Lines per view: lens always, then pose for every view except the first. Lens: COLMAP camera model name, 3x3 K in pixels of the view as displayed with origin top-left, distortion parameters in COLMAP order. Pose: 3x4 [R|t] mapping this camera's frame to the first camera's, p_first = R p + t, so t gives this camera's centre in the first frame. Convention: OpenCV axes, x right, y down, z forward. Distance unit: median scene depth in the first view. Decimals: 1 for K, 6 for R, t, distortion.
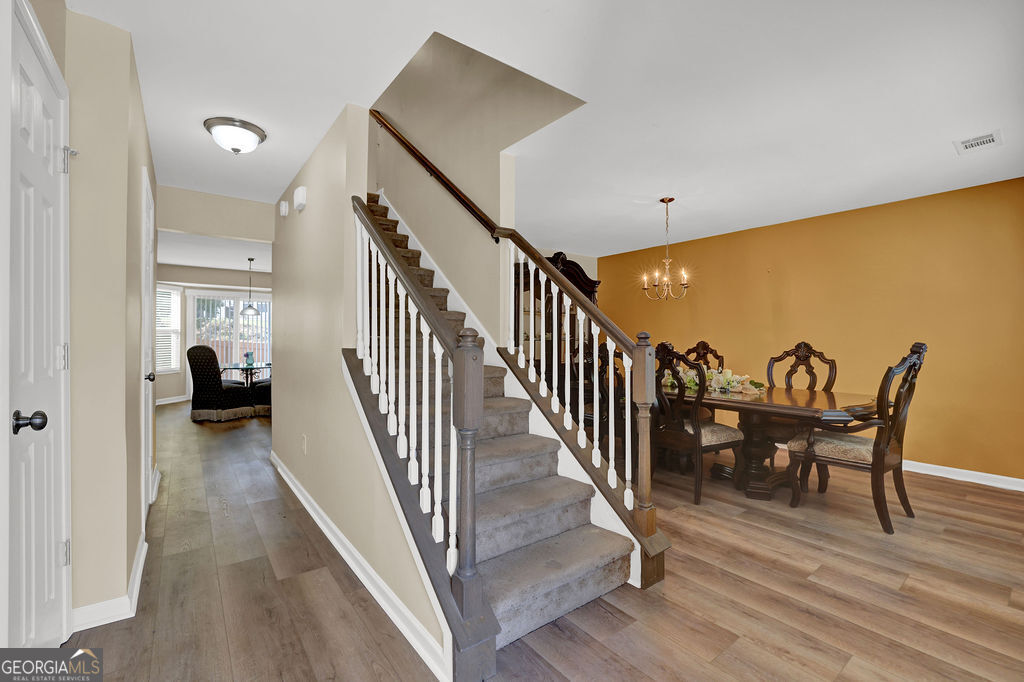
lens RADIAL K [[447.0, 0, 512.0], [0, 447.0, 338.7], [0, 0, 1]] dist [-0.033264, 0.008833]
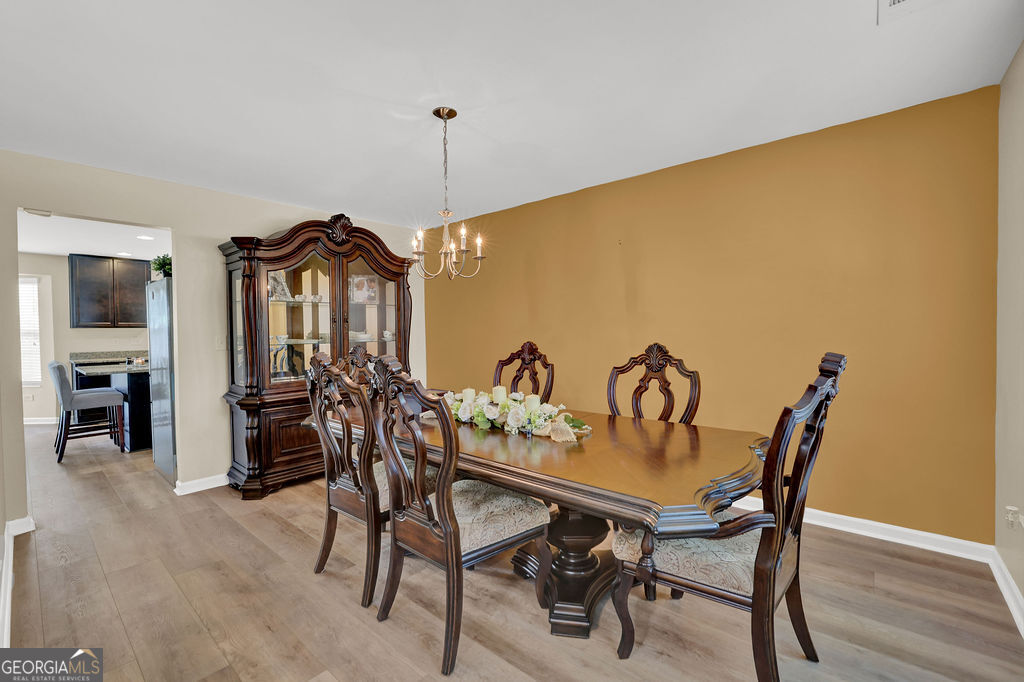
lens RADIAL K [[447.0, 0, 508.8], [0, 447.0, 340.7], [0, 0, 1]] dist [-0.033264, 0.008833]
pose [[0.979654, -0.022185, 0.199464, 0.324010], [0.017409, 0.999519, 0.025666, -0.019161], [-0.199937, -0.021671, 0.979569, 0.406749]]
